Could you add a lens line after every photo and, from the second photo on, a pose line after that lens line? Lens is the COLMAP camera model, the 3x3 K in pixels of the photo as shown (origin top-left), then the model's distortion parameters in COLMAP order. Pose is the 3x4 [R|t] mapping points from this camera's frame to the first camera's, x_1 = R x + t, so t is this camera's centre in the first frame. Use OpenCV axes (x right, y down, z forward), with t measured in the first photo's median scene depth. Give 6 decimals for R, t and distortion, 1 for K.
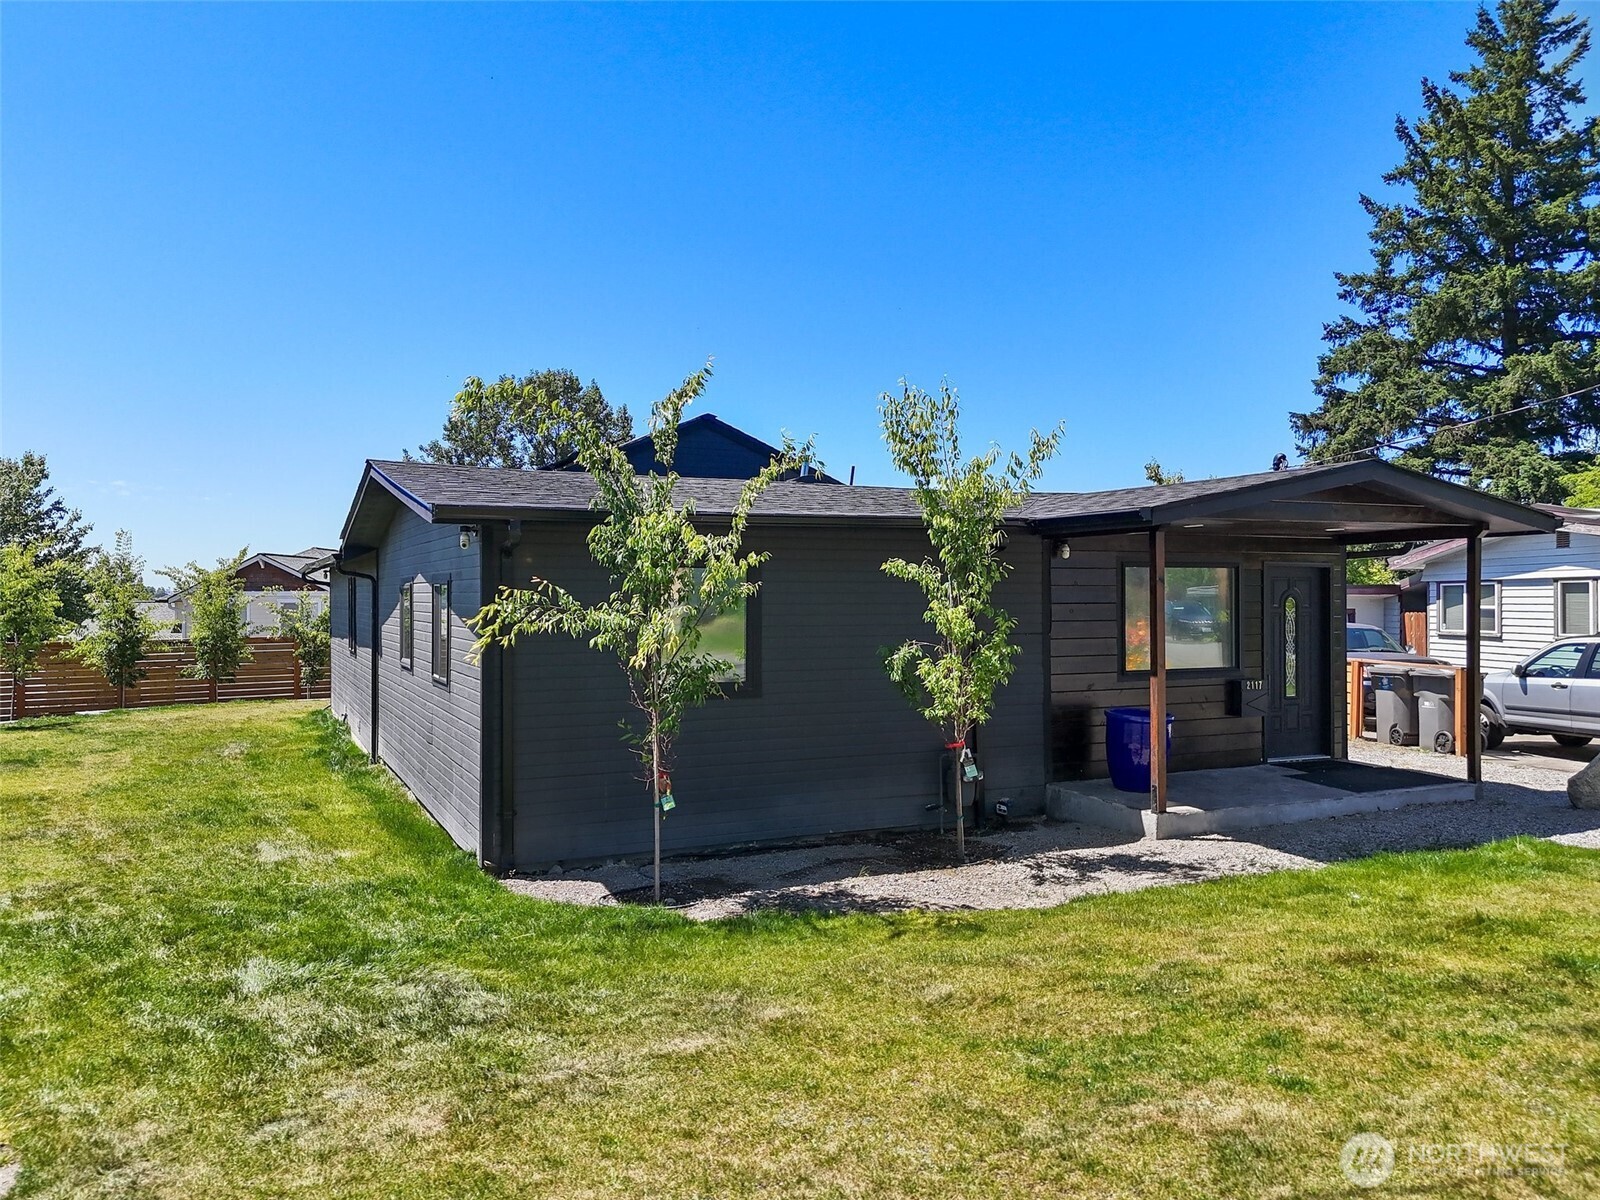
lens RADIAL K [[1156.4, 0, 800.0], [0, 1156.4, 600.0], [0, 0, 1]] dist [0.091758, 0.000419]
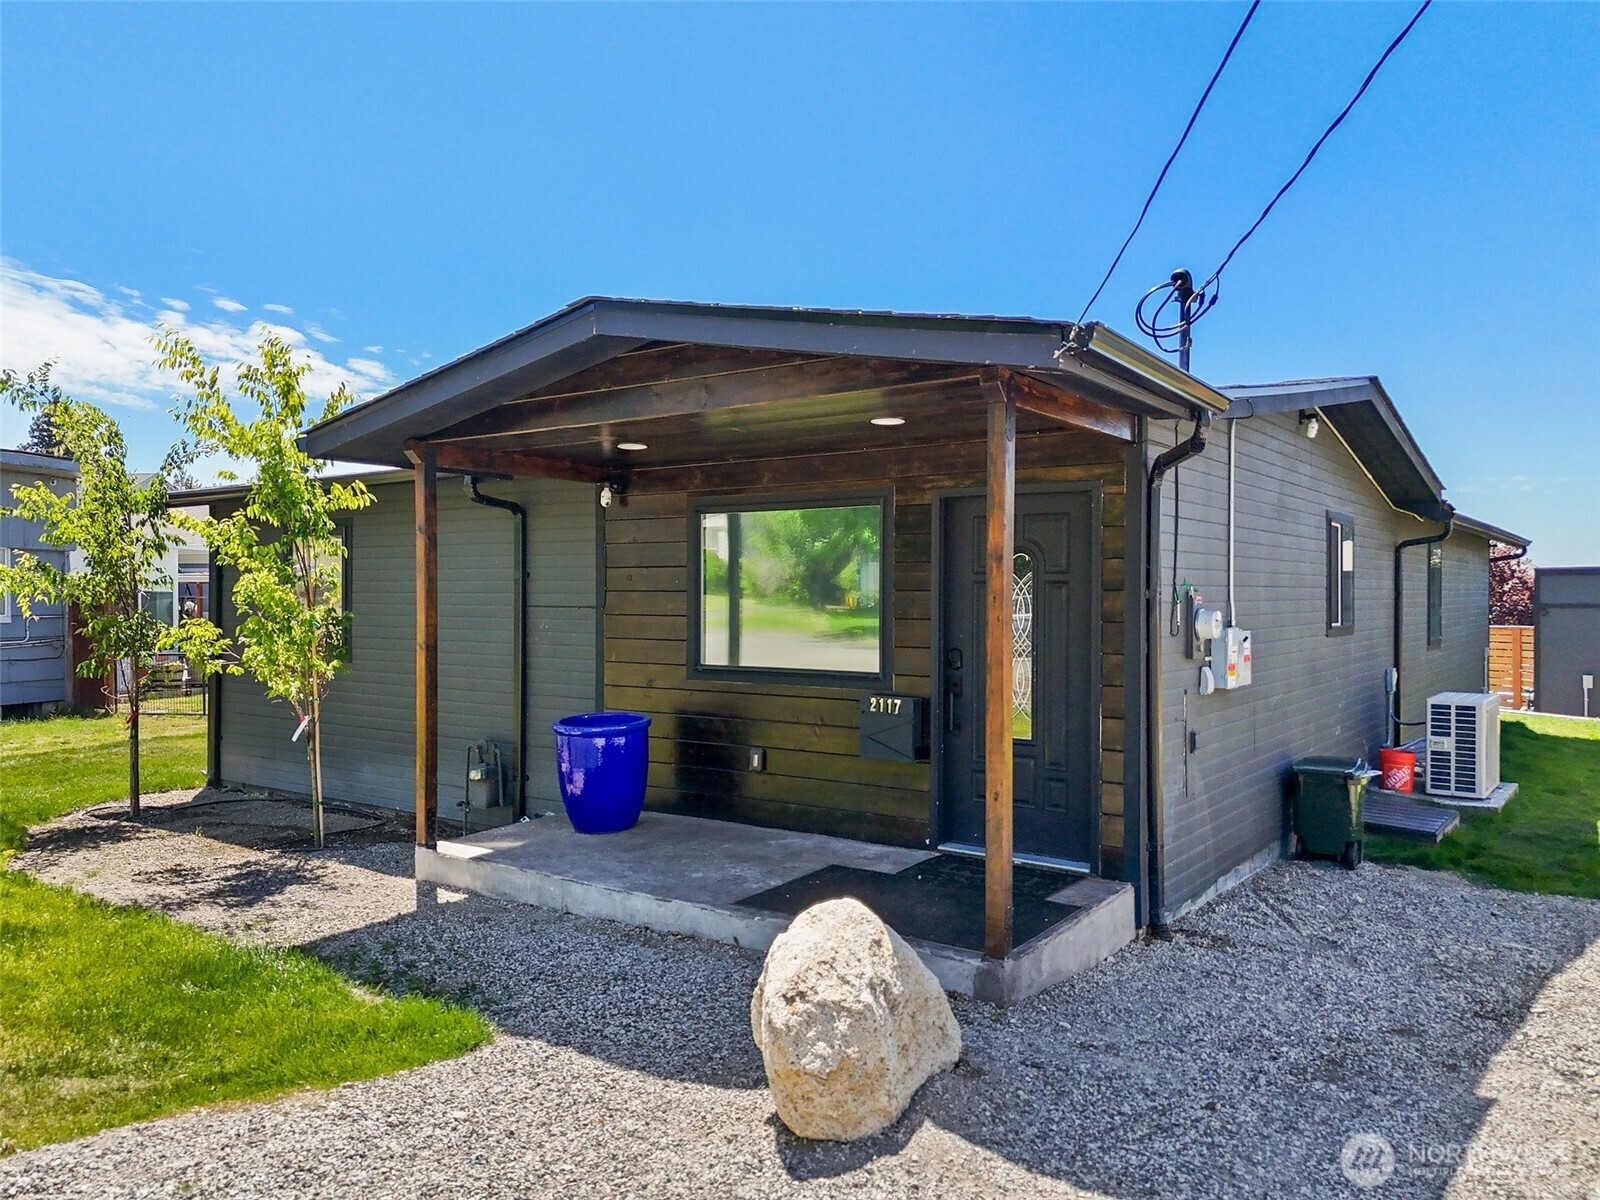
lens RADIAL K [[1156.4, 0, 800.0], [0, 1156.4, 600.0], [0, 0, 1]] dist [0.091758, 0.000419]
pose [[0.467386, 0.007344, -0.884023, 0.909352], [-0.005933, 0.999969, 0.005171, 0.018955], [0.884034, 0.002828, 0.467415, 0.735670]]
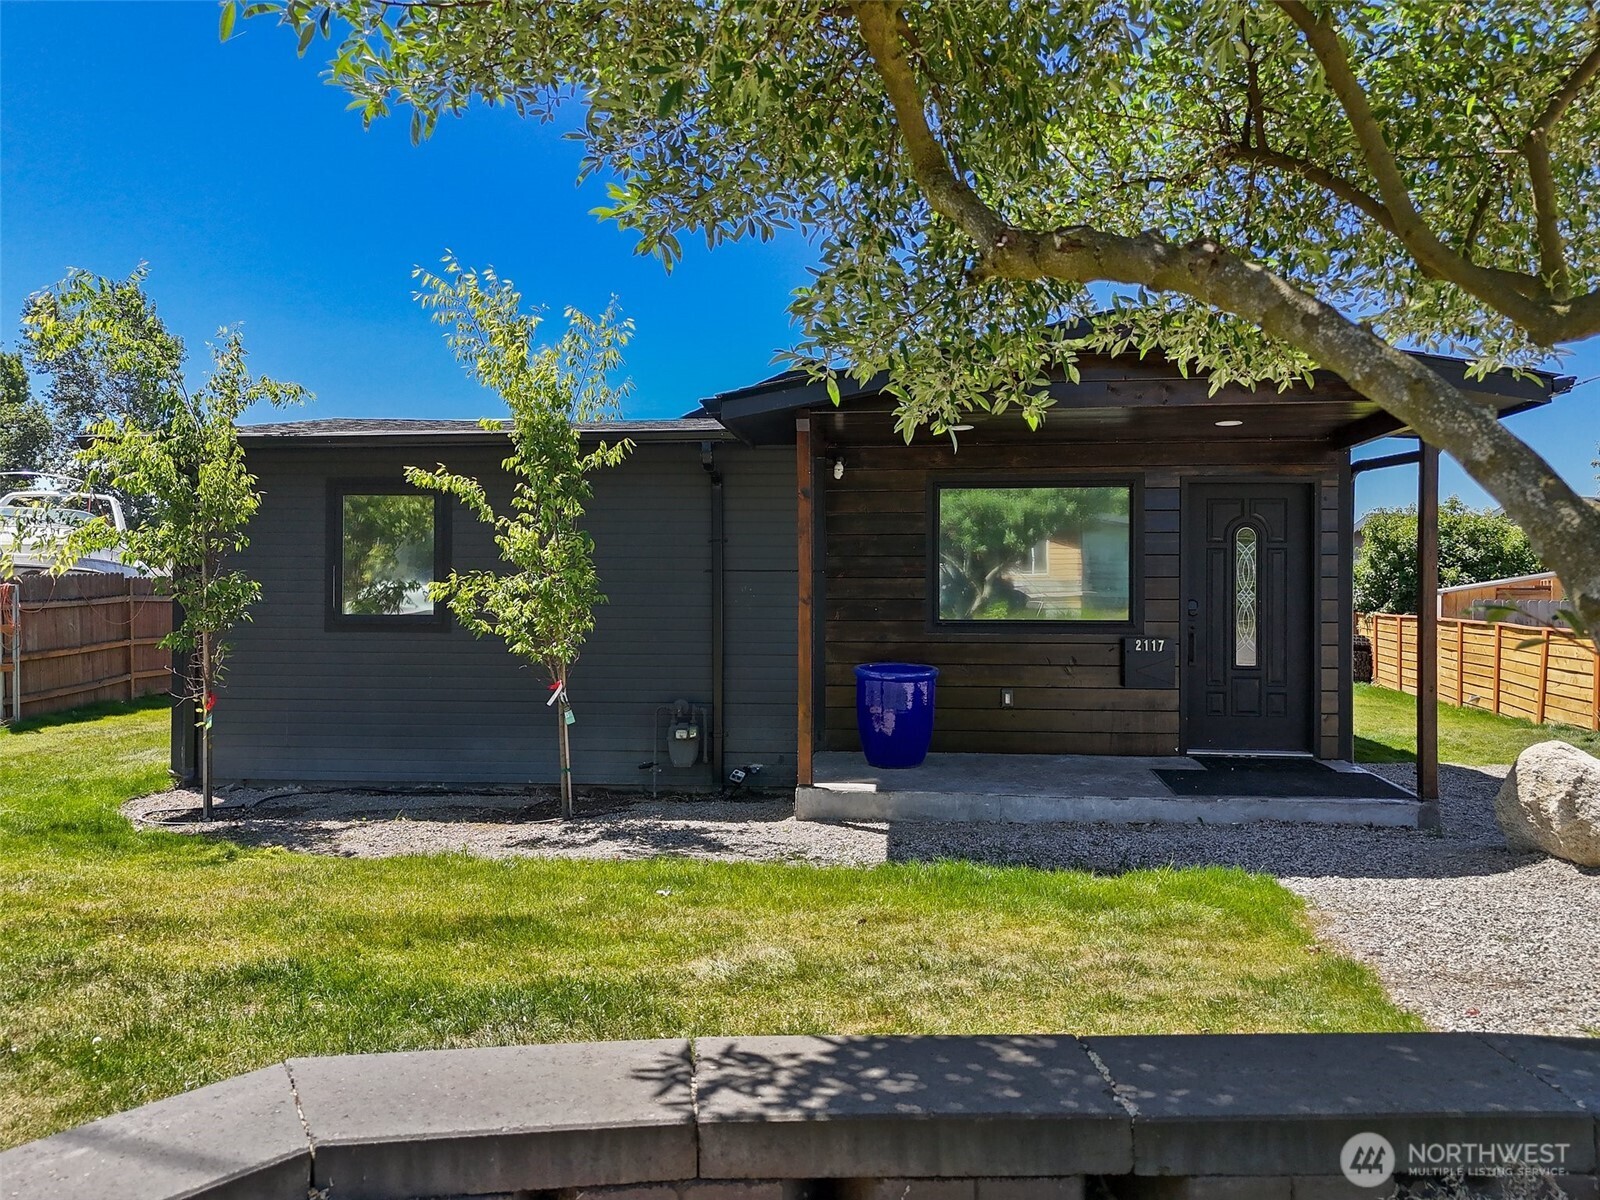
lens RADIAL K [[1155.8, 0, 800.0], [0, 1155.8, 600.0], [0, 0, 1]] dist [0.047280, -0.000267]
pose [[0.842933, 0.007635, -0.537964, 0.617696], [-0.004961, 0.999967, 0.006419, 0.042730], [0.537995, -0.002742, 0.842943, 0.287112]]
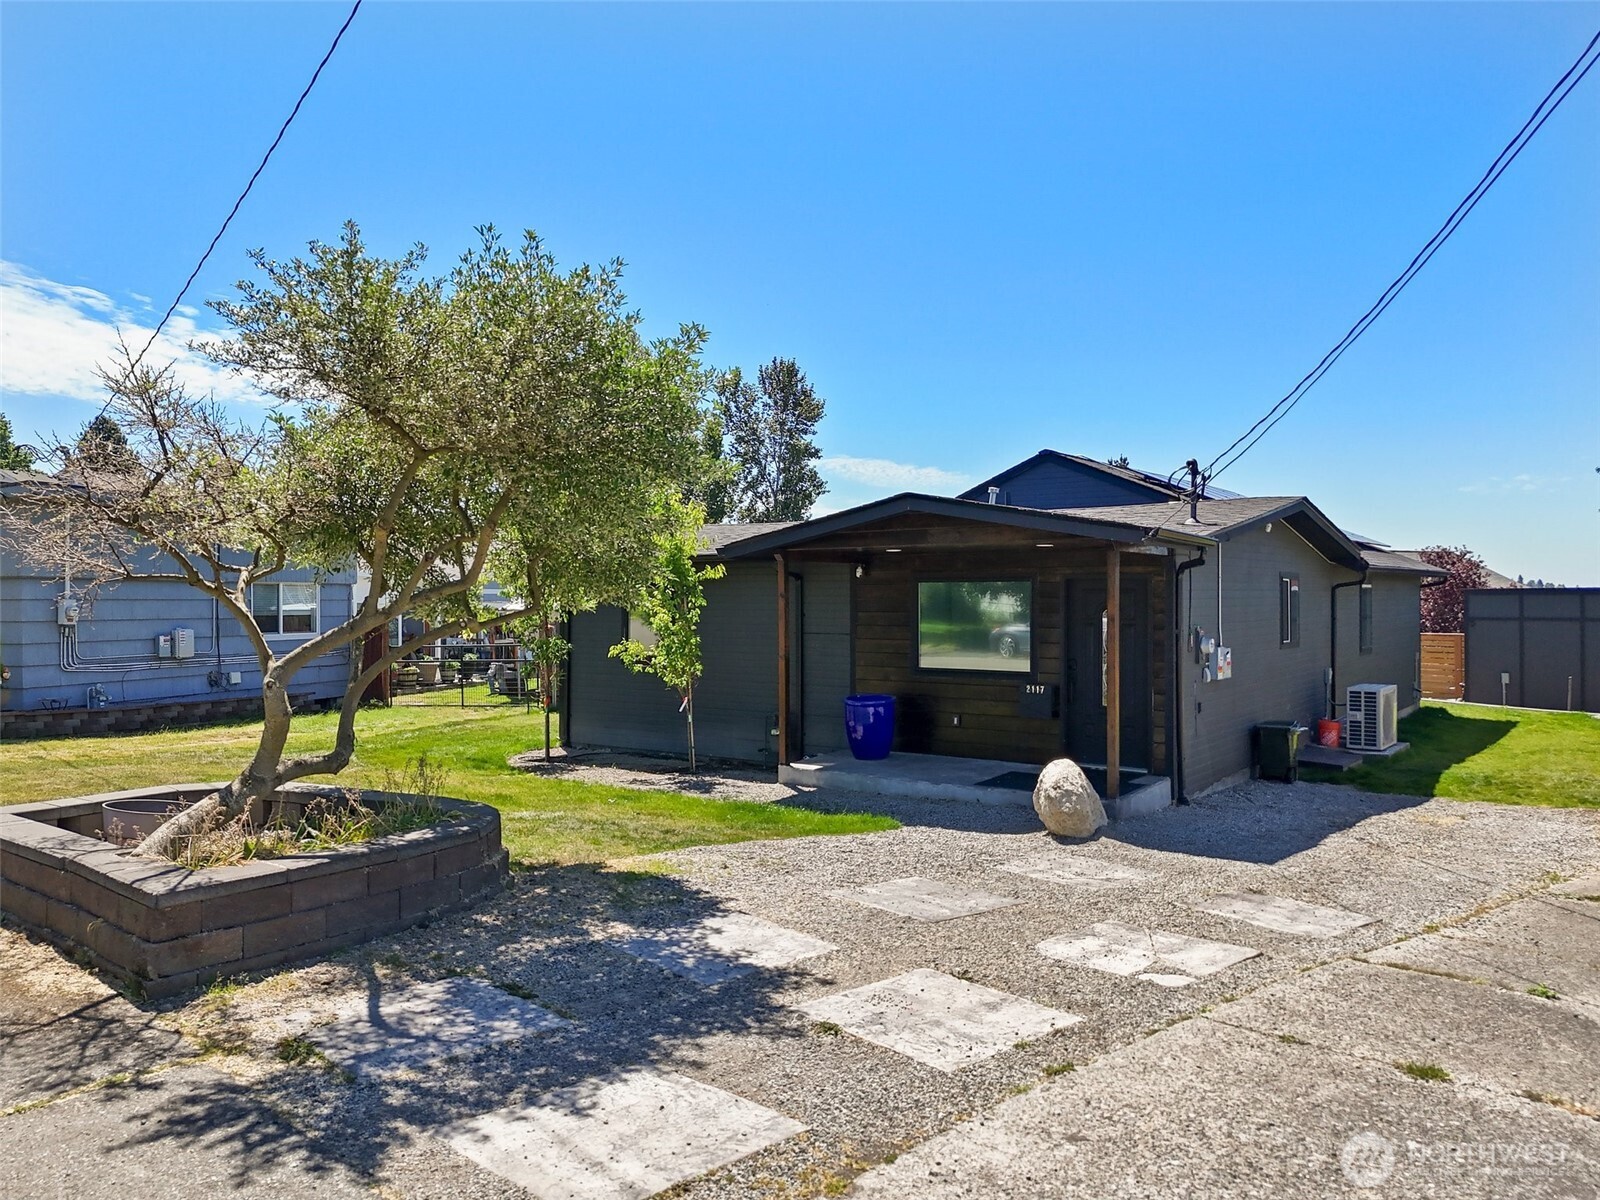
lens RADIAL K [[1121.4, 0, 800.0], [0, 1121.4, 600.0], [0, 0, 1]] dist [0.087204, -0.001961]
pose [[0.459548, 0.001545, -0.888151, 1.269035], [-0.001134, 0.999999, 0.001153, -0.011389], [0.888152, 0.000478, 0.459550, 0.348260]]
